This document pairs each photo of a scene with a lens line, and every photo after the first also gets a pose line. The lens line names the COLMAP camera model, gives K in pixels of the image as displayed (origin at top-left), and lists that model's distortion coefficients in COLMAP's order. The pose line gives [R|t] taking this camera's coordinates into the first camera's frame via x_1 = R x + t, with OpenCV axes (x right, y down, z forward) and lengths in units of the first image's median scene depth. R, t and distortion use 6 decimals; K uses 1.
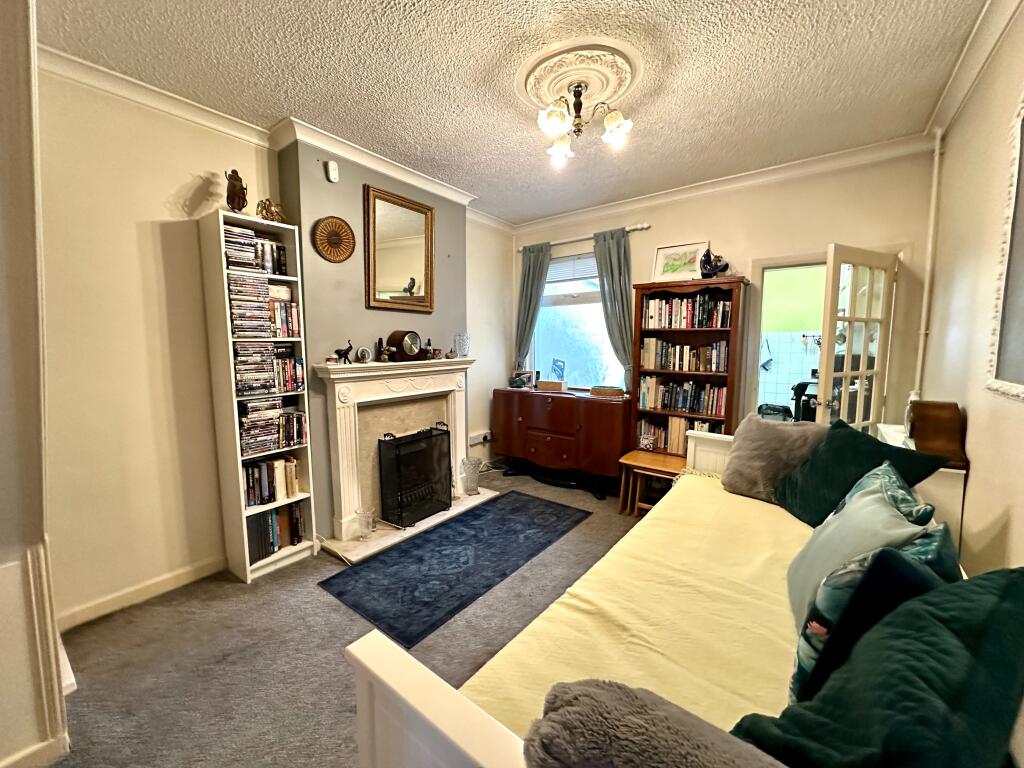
lens RADIAL K [[407.2, 0, 512.3], [0, 407.2, 381.6], [0, 0, 1]] dist [0.001097, 0.000004]
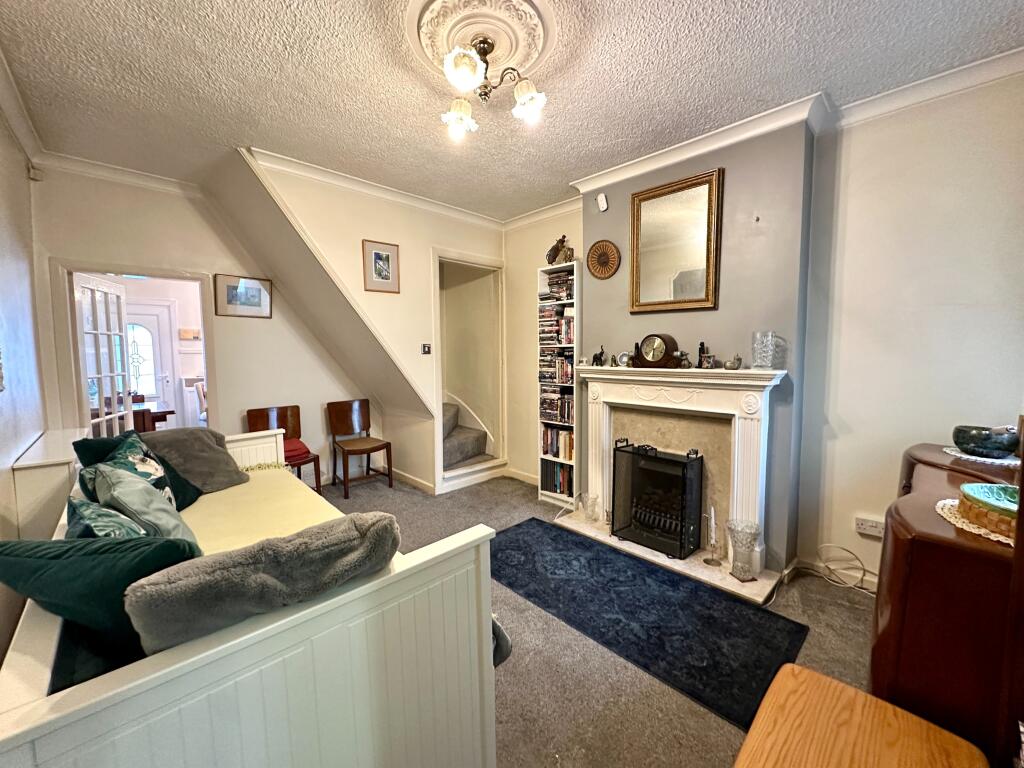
lens RADIAL K [[407.2, 0, 512.3], [0, 407.2, 381.6], [0, 0, 1]] dist [0.001097, 0.000004]
pose [[-0.149728, 0.080453, -0.985449, 0.759593], [-0.089560, 0.991483, 0.094553, -0.086066], [0.984663, 0.102414, -0.141248, 0.916249]]
